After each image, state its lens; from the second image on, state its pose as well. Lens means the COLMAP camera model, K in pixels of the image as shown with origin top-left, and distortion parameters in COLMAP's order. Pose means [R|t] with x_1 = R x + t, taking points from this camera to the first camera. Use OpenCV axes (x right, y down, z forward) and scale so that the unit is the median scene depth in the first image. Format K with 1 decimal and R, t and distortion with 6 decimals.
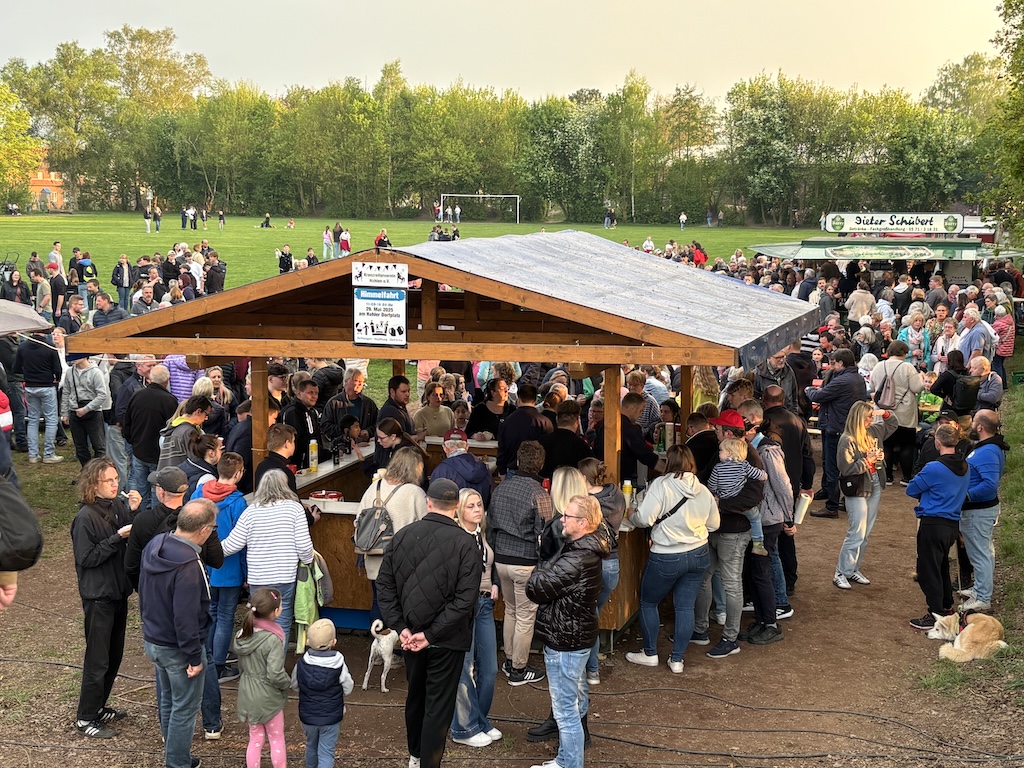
lens RADIAL K [[1478.6, 0, 512.0], [0, 1478.6, 384.0], [0, 0, 1]] dist [0.329253, -1.214320]
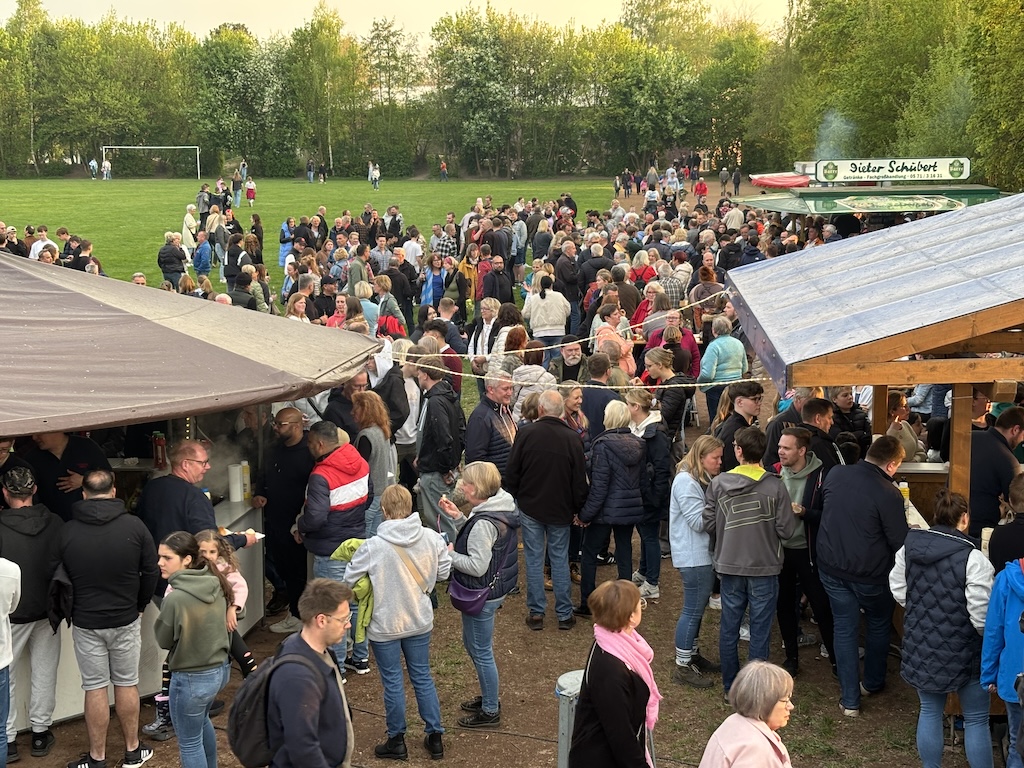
lens RADIAL K [[1656.0, 0, 479.9], [0, 1656.0, 384.6], [0, 0, 1]] dist [0.244714, -0.917533]
pose [[0.976205, -0.051140, 0.210734, -0.047297], [0.047519, 0.998623, 0.022213, -0.003656], [-0.211580, -0.011670, 0.977291, 0.022719]]
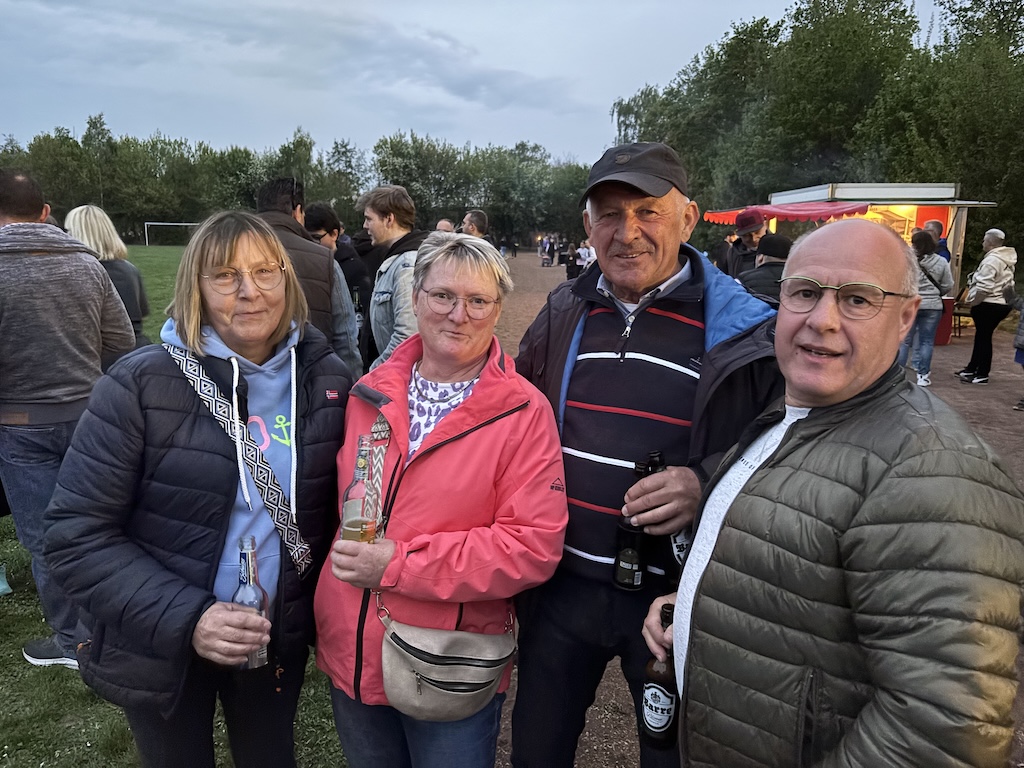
lens RADIAL K [[779.1, 0, 512.0], [0, 779.1, 384.0], [0, 0, 1]] dist [0.029890, -0.000296]
pose [[0.949896, -0.062338, 0.306287, 0.034568], [0.043546, 0.996747, 0.067814, -0.026940], [-0.309518, -0.051079, 0.949521, 0.293999]]
